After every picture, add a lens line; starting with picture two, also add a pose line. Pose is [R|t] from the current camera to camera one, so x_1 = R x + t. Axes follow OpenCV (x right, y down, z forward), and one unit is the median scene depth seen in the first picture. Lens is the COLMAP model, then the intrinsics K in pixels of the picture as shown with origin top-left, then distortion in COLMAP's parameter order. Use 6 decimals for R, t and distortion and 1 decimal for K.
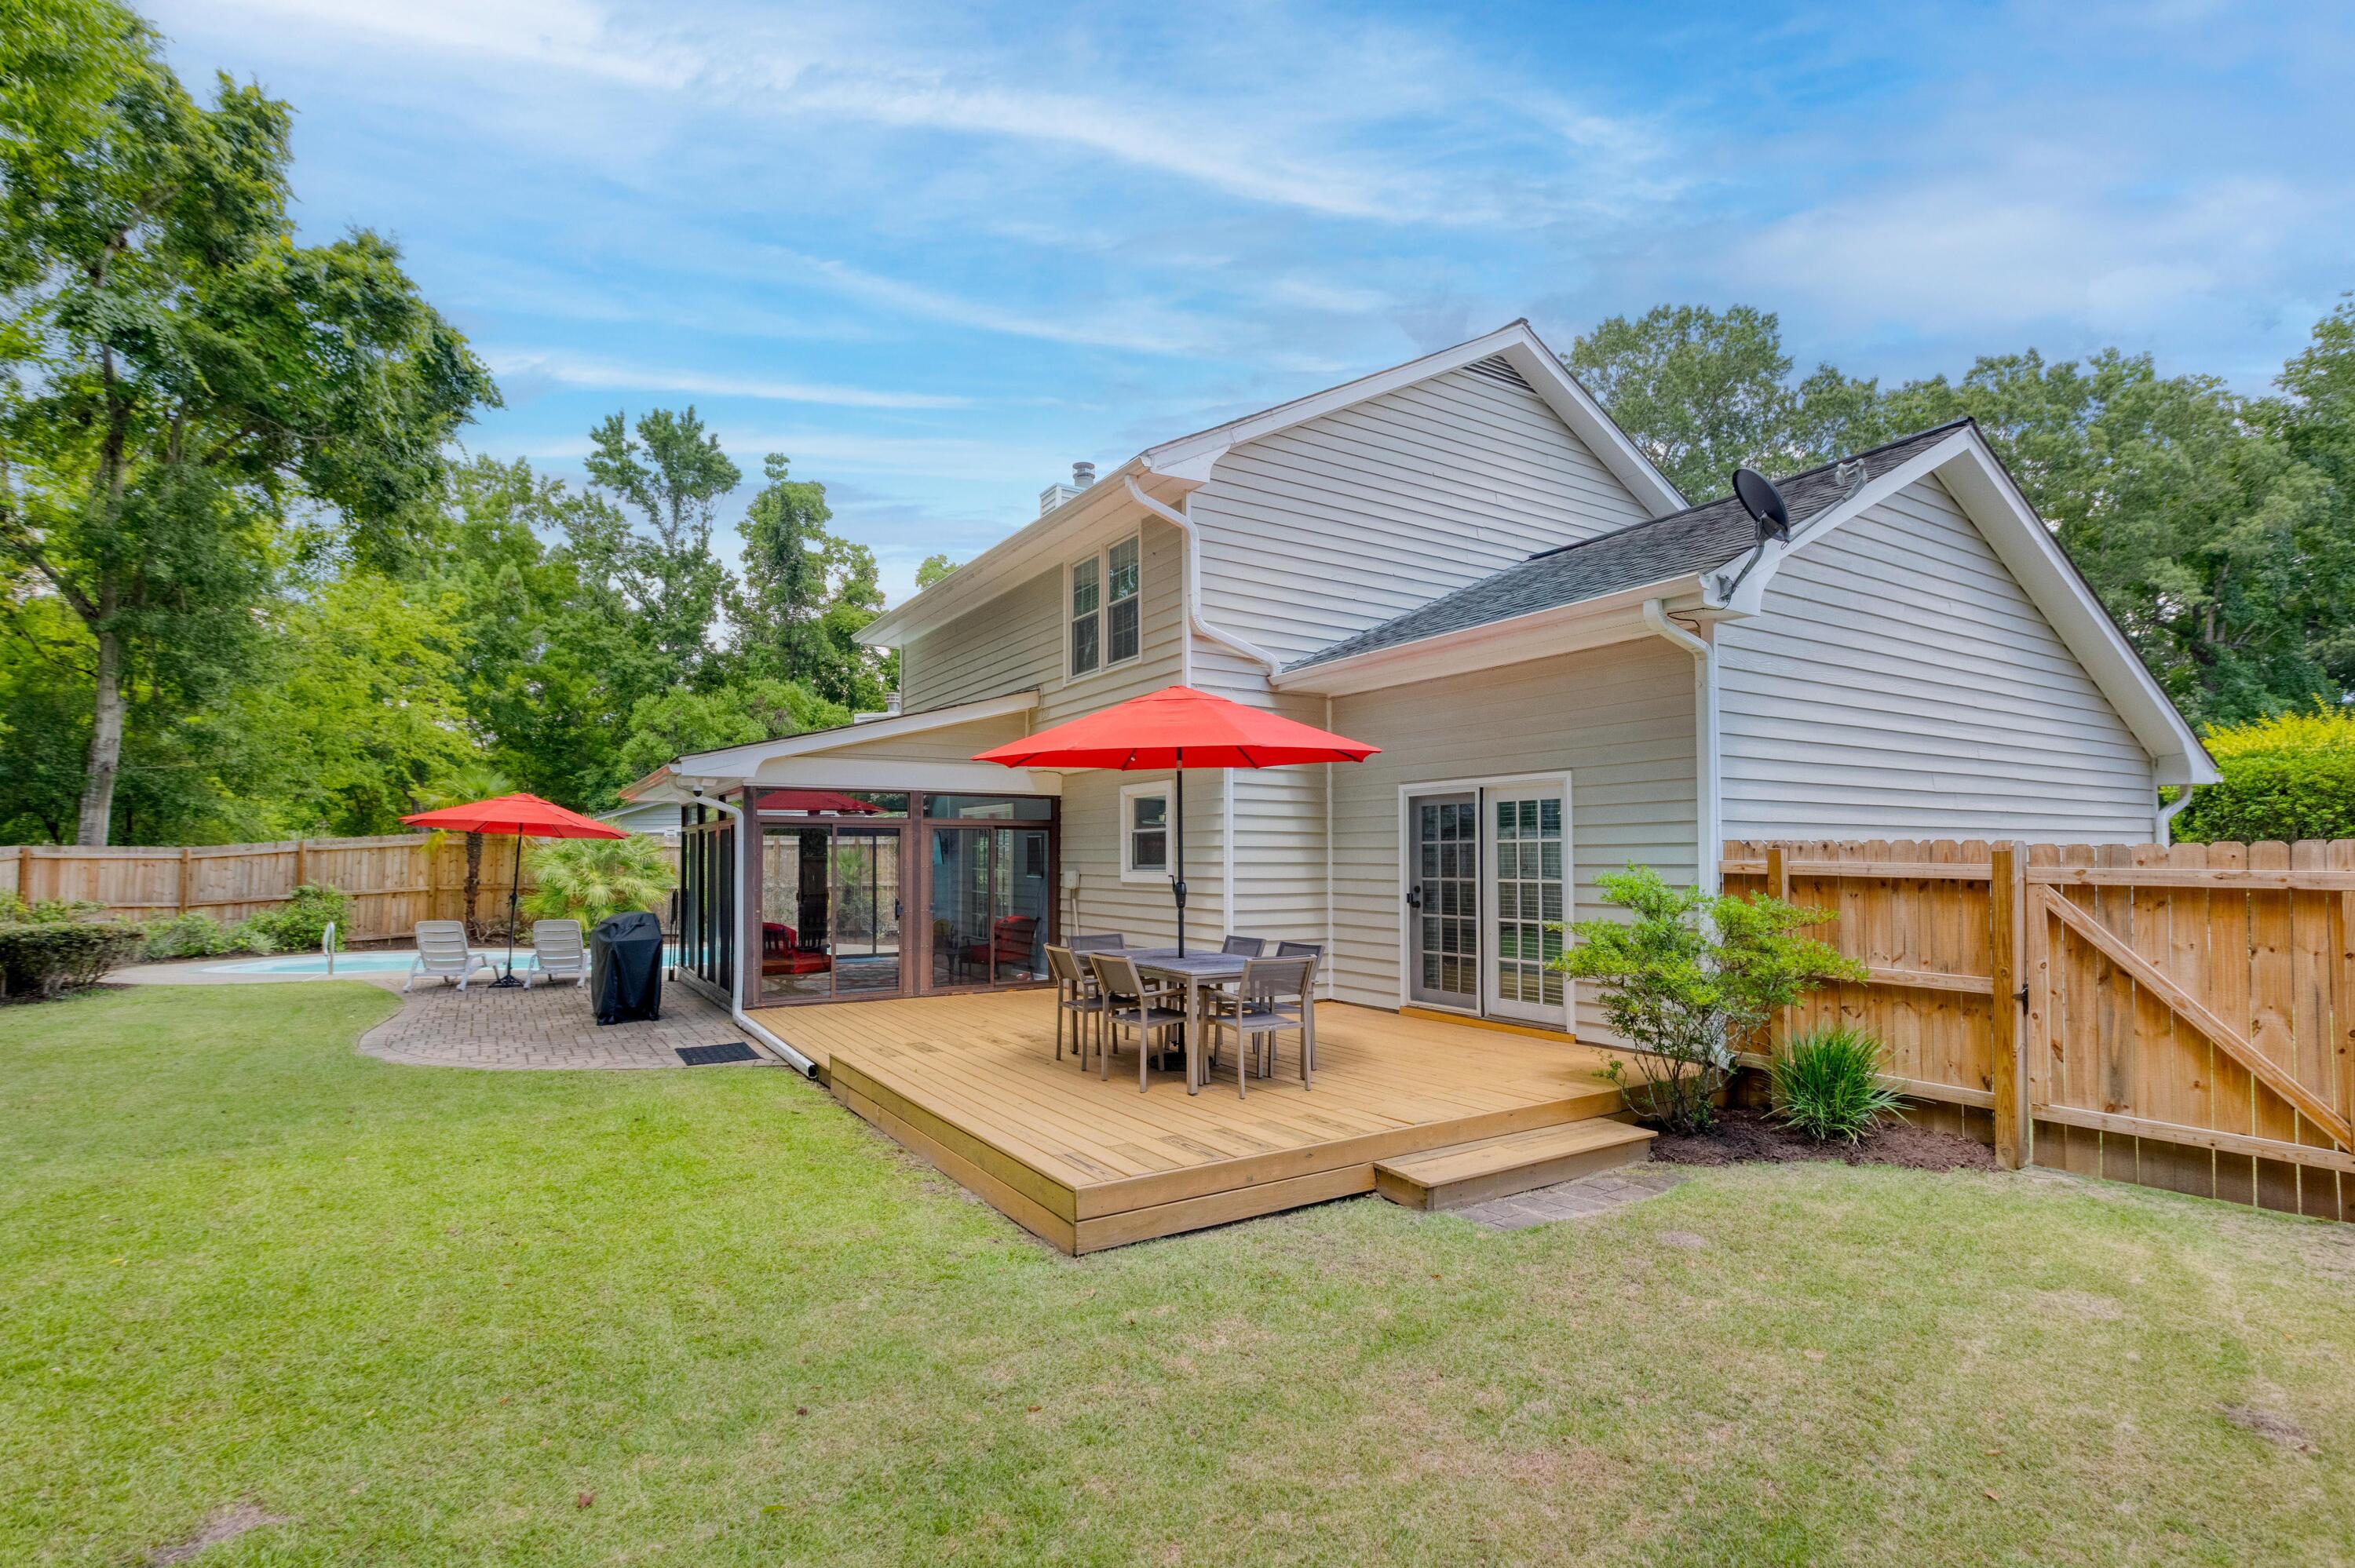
lens RADIAL K [[1030.7, 0, 1221.5], [0, 1030.7, 798.5], [0, 0, 1]] dist [0.000454, 0.000191]
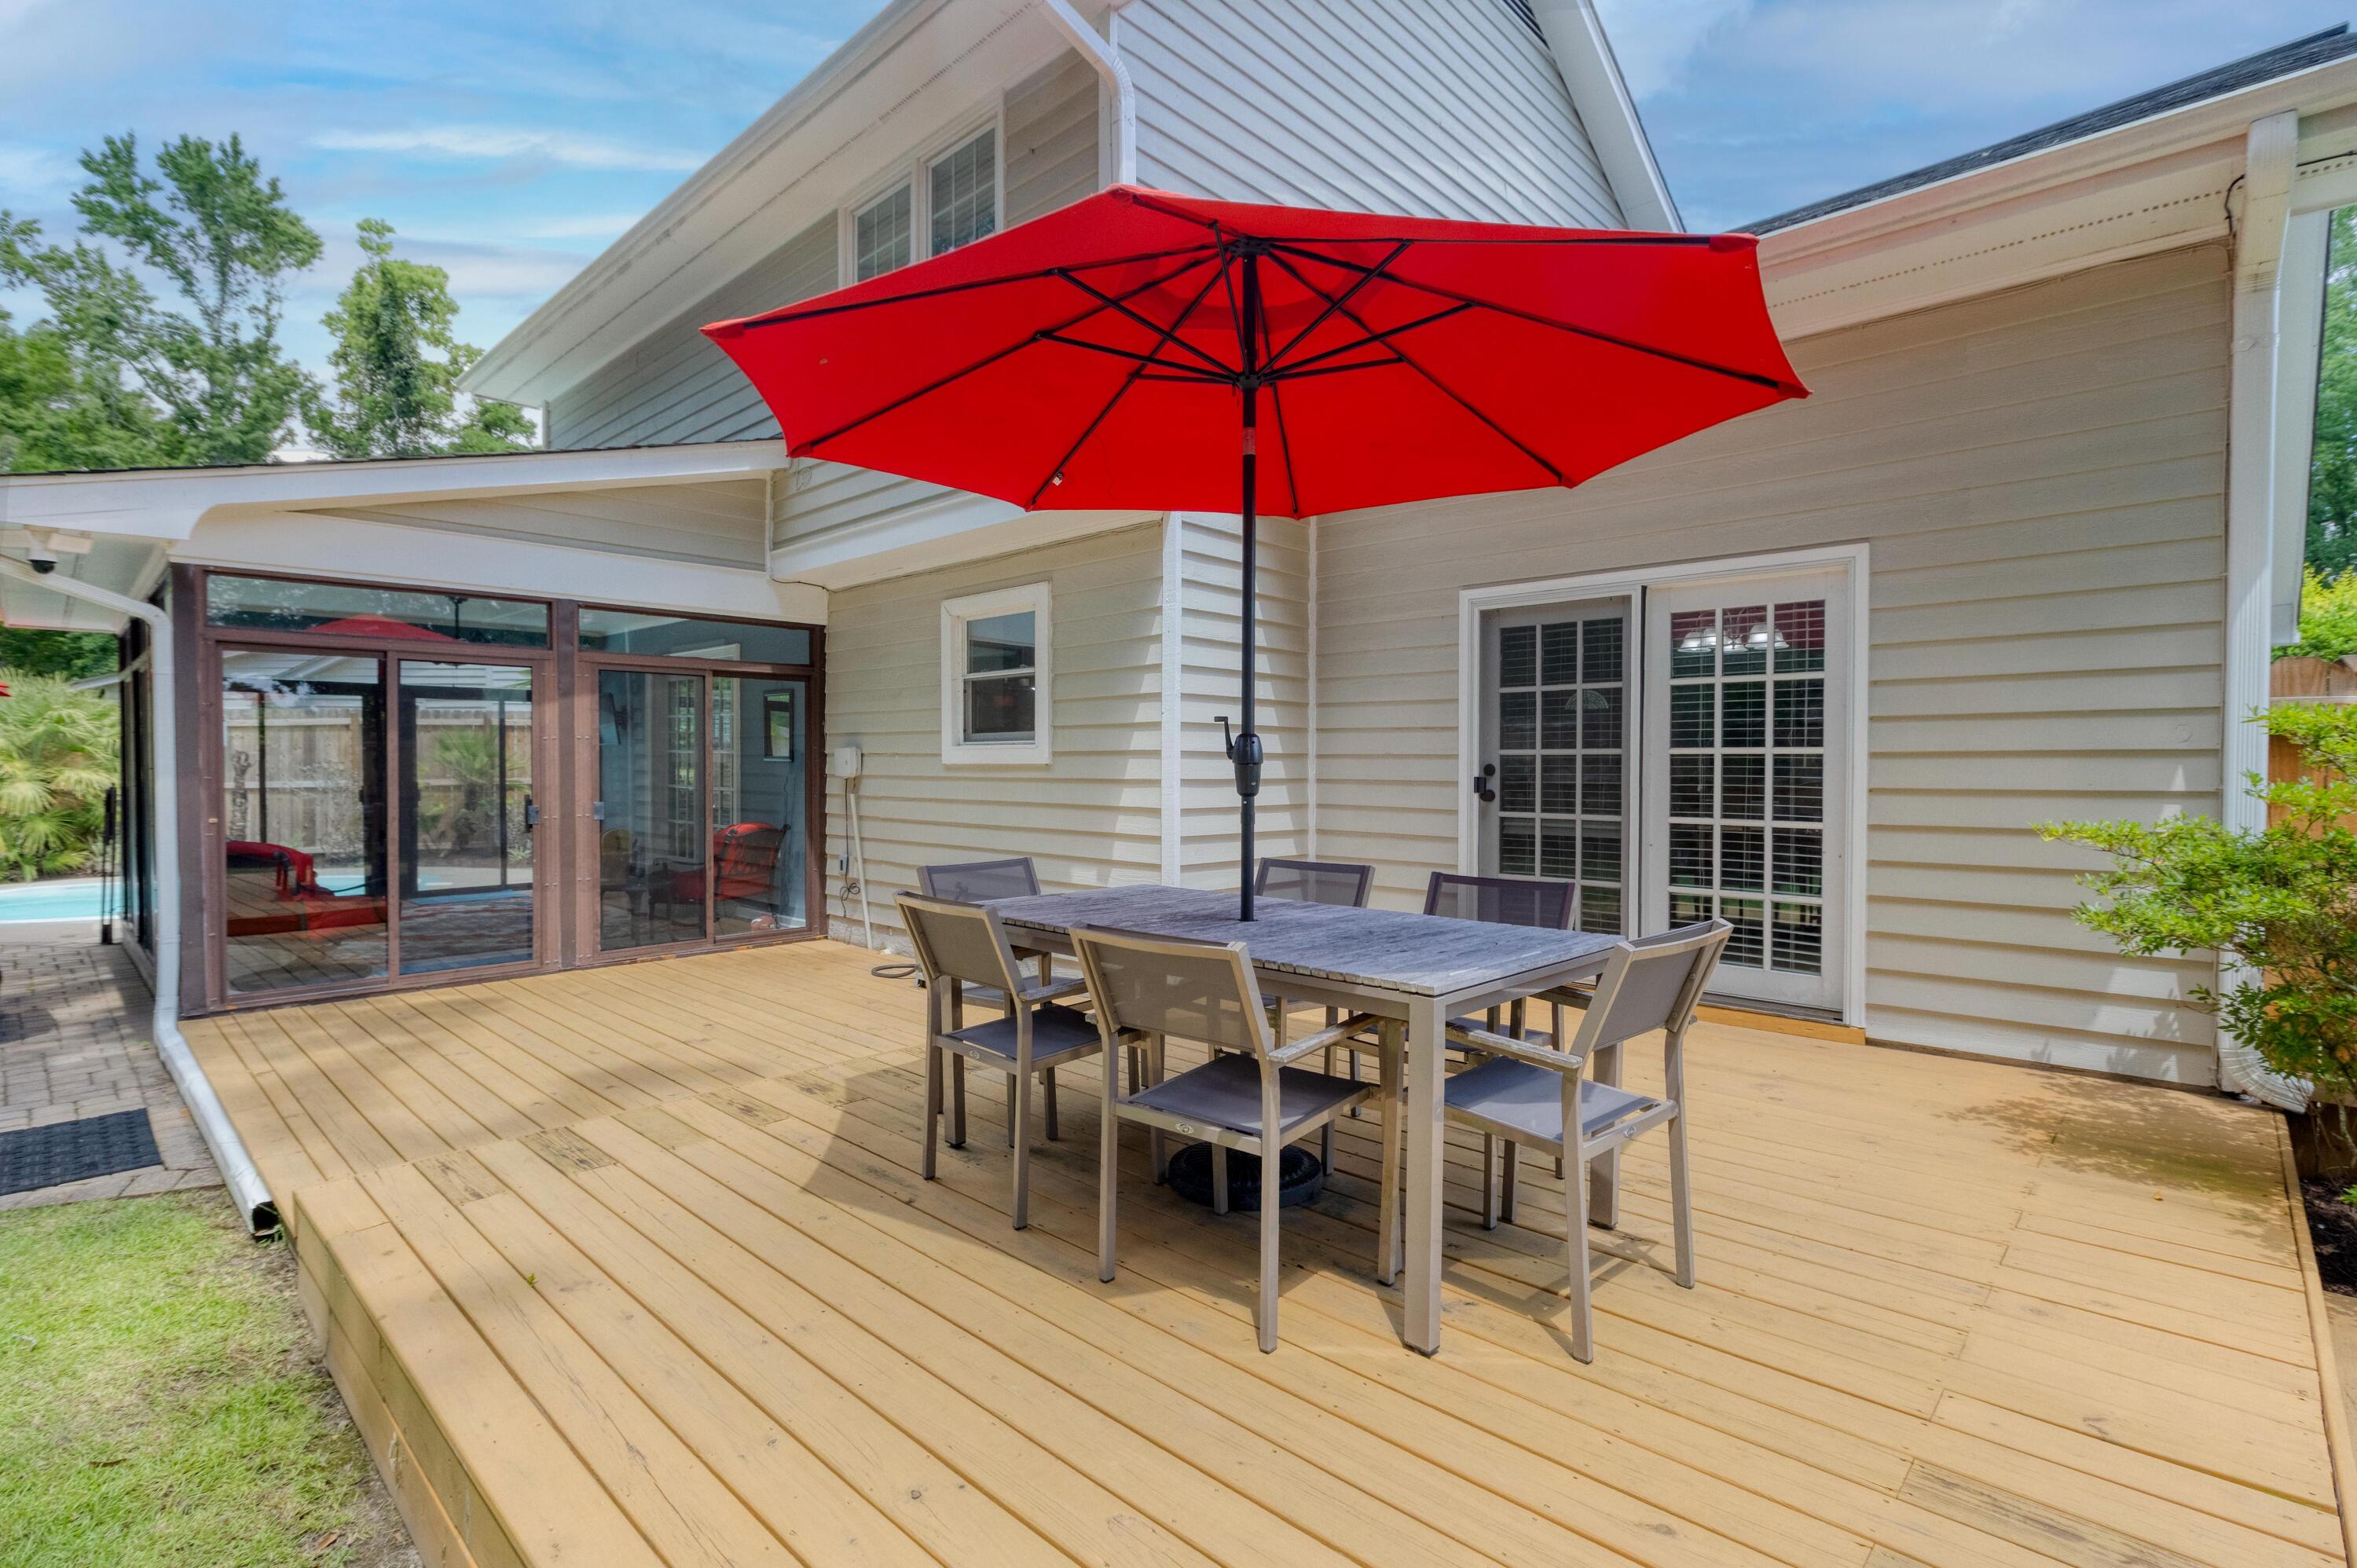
lens RADIAL K [[1097.6, 0, 1160.9], [0, 1097.6, 756.6], [0, 0, 1]] dist [0.002043, -0.001224]
pose [[0.981343, 0.000252, 0.192267, -0.041106], [-0.011008, 0.998432, 0.054878, 0.017647], [-0.191952, -0.055971, 0.979807, 0.155409]]
